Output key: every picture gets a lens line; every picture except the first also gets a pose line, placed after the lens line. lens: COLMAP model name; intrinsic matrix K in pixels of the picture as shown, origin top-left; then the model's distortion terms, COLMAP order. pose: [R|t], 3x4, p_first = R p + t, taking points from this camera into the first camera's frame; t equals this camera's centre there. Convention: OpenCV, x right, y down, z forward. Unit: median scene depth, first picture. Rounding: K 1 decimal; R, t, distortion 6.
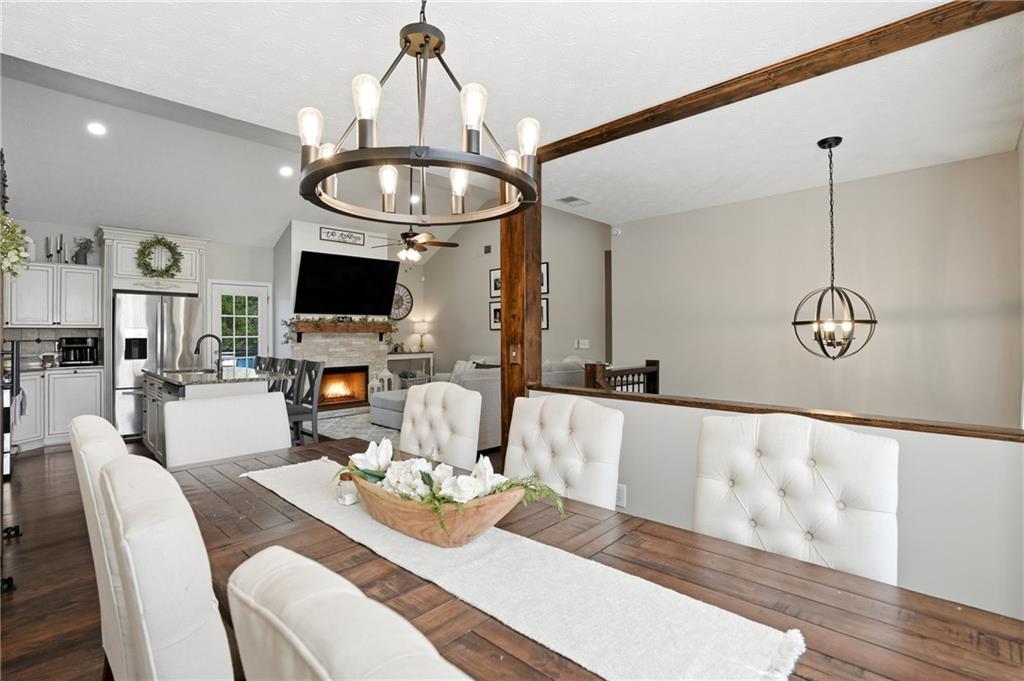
lens RADIAL K [[486.4, 0, 511.9], [0, 486.4, 335.3], [0, 0, 1]] dist [-0.057561, 0.024335]
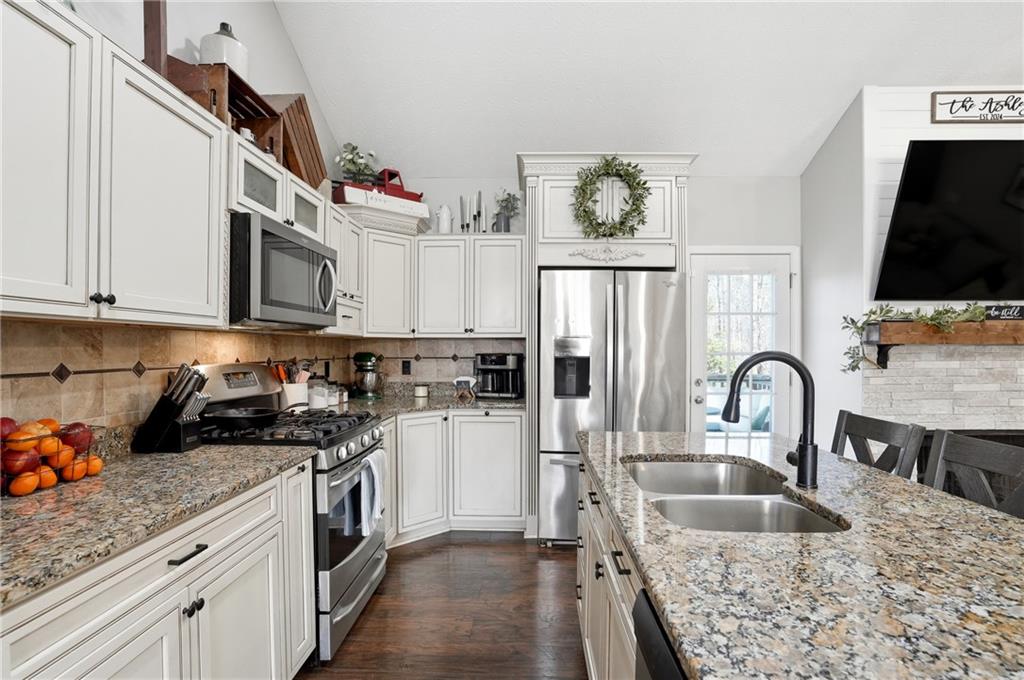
lens RADIAL K [[486.4, 0, 511.9], [0, 486.4, 334.8], [0, 0, 1]] dist [-0.057561, 0.024335]
pose [[0.675644, -0.016161, -0.737051, -0.437423], [-0.005456, 0.999623, -0.026921, -0.002467], [0.737208, 0.022210, 0.675301, 0.579624]]
